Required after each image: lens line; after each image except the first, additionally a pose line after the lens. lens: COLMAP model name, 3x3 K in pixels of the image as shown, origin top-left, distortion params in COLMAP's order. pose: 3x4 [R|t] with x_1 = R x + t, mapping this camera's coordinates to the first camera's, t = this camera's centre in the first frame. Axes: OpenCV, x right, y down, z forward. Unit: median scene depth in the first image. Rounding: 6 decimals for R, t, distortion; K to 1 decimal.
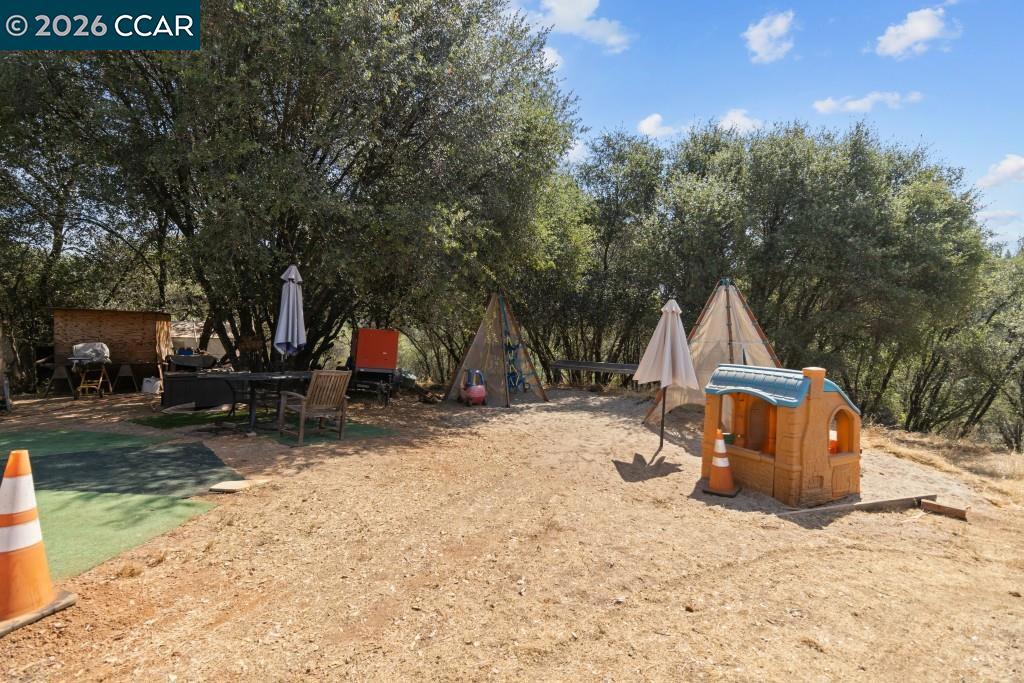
lens RADIAL K [[470.6, 0, 516.3], [0, 470.6, 342.9], [0, 0, 1]] dist [-0.000577, 0.000259]
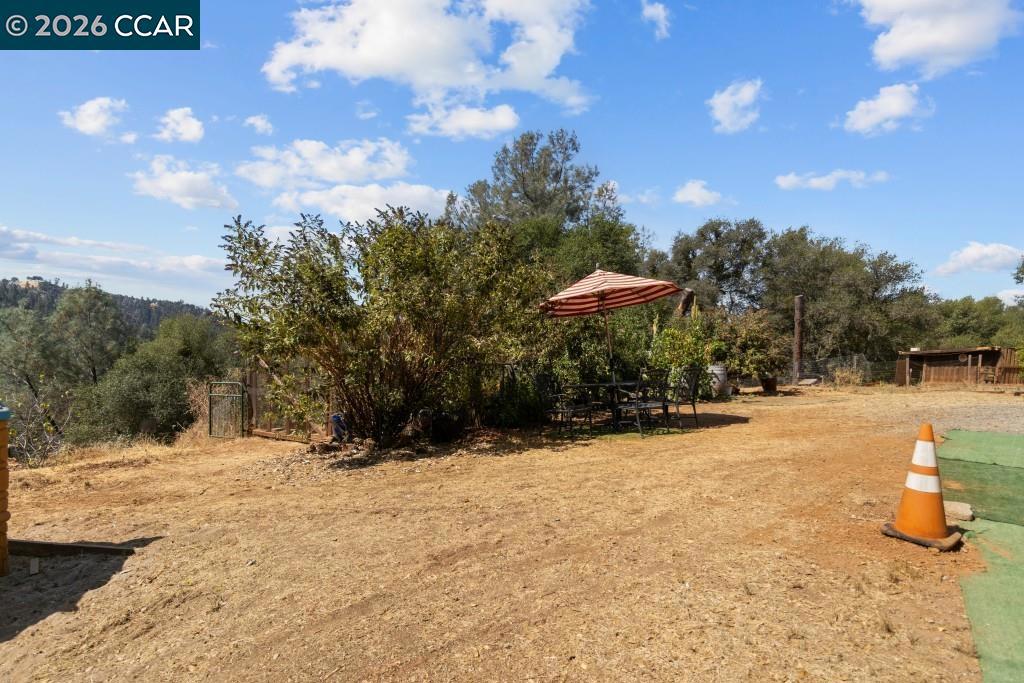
lens RADIAL K [[470.6, 0, 512.6], [0, 470.6, 345.2], [0, 0, 1]] dist [-0.000577, 0.000259]
pose [[0.992881, 0.055561, 0.105361, 0.013045], [-0.041110, 0.990036, -0.134678, -0.017869], [-0.111794, 0.129388, 0.985272, 0.170346]]
